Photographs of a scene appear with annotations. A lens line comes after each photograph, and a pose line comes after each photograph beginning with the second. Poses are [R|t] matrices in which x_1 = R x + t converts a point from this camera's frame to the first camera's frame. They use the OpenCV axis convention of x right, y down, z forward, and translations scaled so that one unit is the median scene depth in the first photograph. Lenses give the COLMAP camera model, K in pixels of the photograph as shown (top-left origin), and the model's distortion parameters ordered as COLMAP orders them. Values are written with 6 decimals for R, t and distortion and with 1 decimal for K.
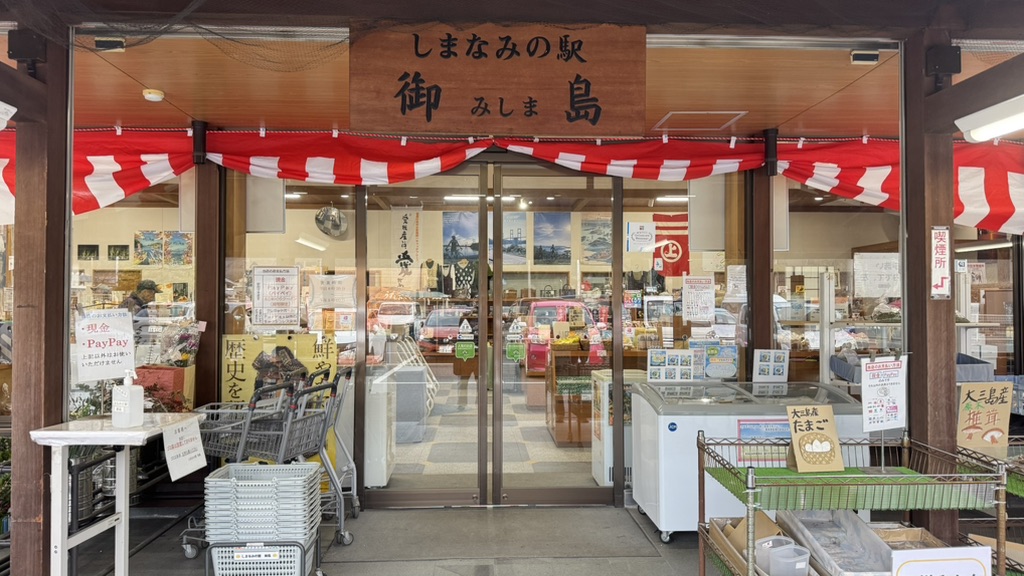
lens RADIAL K [[720.5, 0, 512.0], [0, 720.5, 288.0], [0, 0, 1]] dist [0.141443, -0.218690]
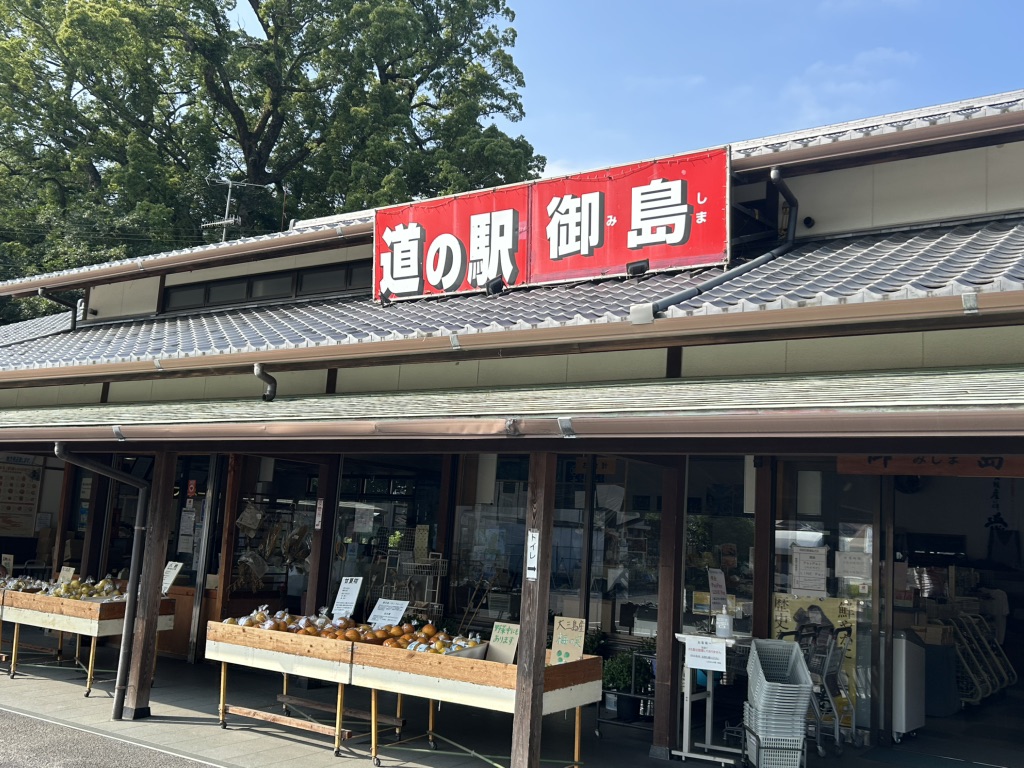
lens RADIAL K [[1017.5, 0, 512.0], [0, 1017.5, 384.0], [0, 0, 1]] dist [0.208834, -0.566316]
pose [[0.794998, -0.039941, -0.605296, 0.396247], [-0.049400, 0.990253, -0.130225, -0.044873], [0.604598, 0.133431, 0.785276, -0.848001]]
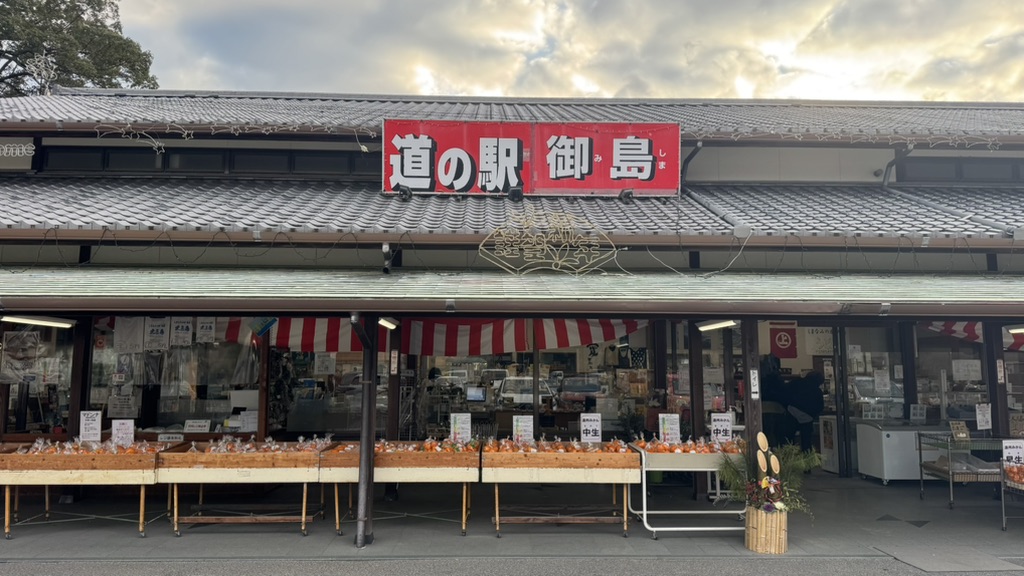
lens RADIAL K [[720.5, 0, 512.0], [0, 720.5, 288.0], [0, 0, 1]] dist [0.141443, -0.218690]
pose [[0.999957, 0.005006, -0.007861, -0.880749], [-0.005705, 0.995776, -0.091641, -0.055729], [0.007369, 0.091682, 0.995761, -1.285614]]
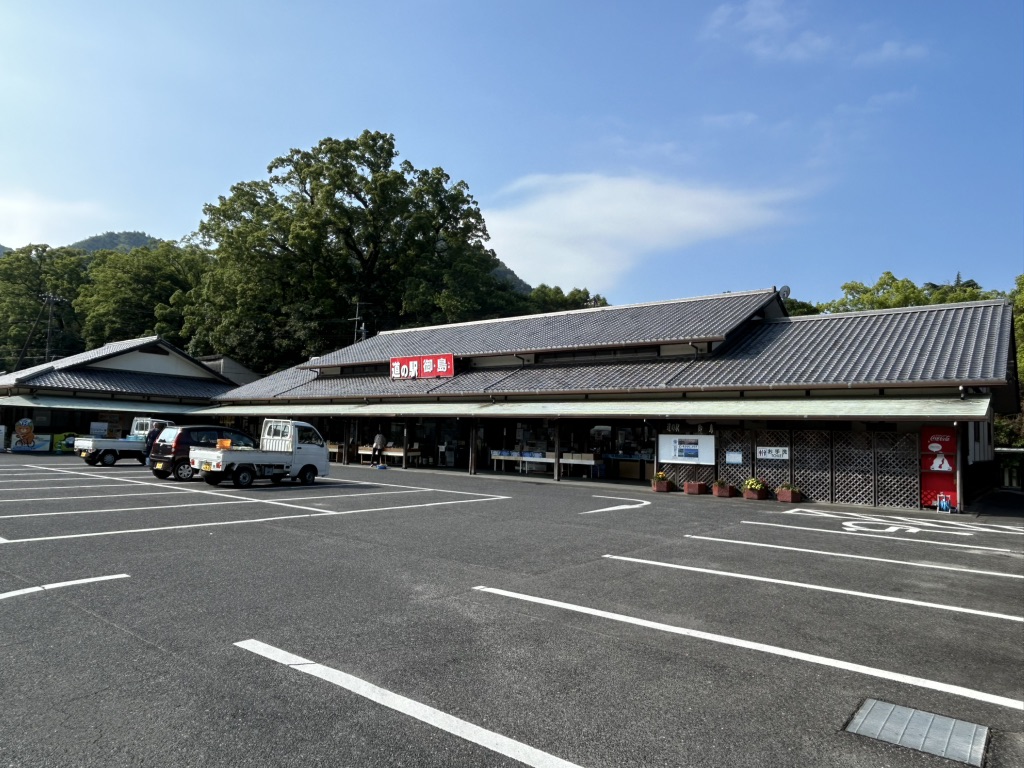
lens RADIAL K [[669.1, 0, 509.2], [0, 669.1, 374.4], [0, 0, 1]] dist [0.000621, -0.001222]
pose [[0.756405, -0.037247, -0.653042, 4.048111], [-0.010509, 0.997557, -0.069069, -0.115064], [0.654019, 0.059107, 0.754165, -3.537711]]
